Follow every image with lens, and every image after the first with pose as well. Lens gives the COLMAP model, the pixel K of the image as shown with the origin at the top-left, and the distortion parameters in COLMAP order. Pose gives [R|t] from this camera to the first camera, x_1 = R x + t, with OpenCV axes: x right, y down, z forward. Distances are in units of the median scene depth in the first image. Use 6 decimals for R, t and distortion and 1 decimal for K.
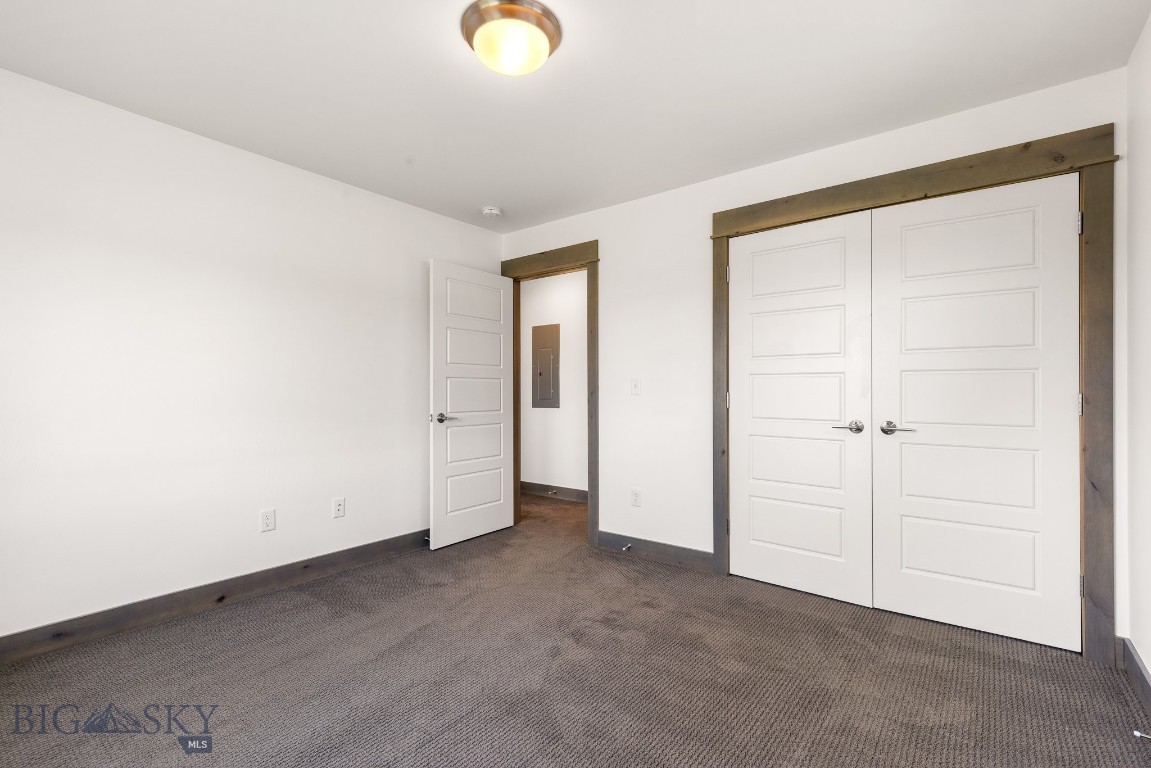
lens RADIAL K [[515.0, 0, 571.5], [0, 515.0, 389.8], [0, 0, 1]] dist [0.010689, -0.000463]
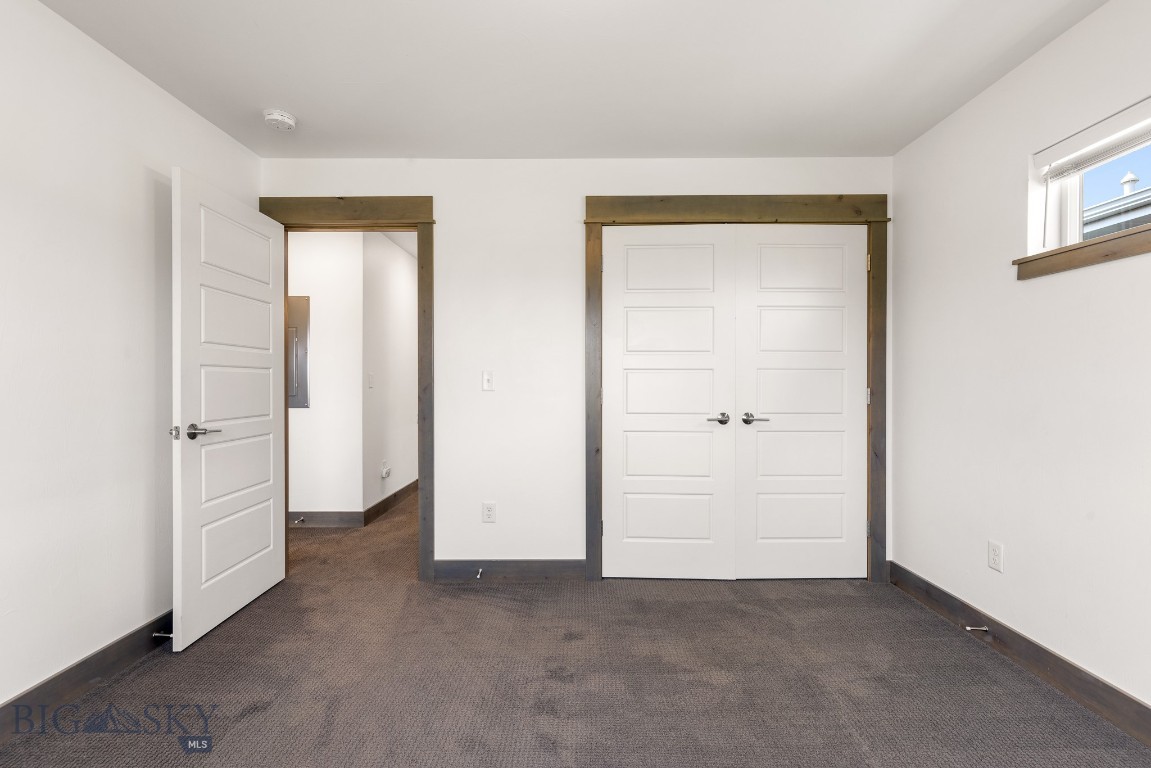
lens RADIAL K [[515.0, 0, 574.3], [0, 515.0, 385.8], [0, 0, 1]] dist [0.010689, -0.000463]
pose [[0.790576, -0.001706, 0.612361, -0.315750], [-0.000693, 0.999993, 0.003681, -0.002104], [-0.612363, -0.003335, 0.790569, 0.276182]]
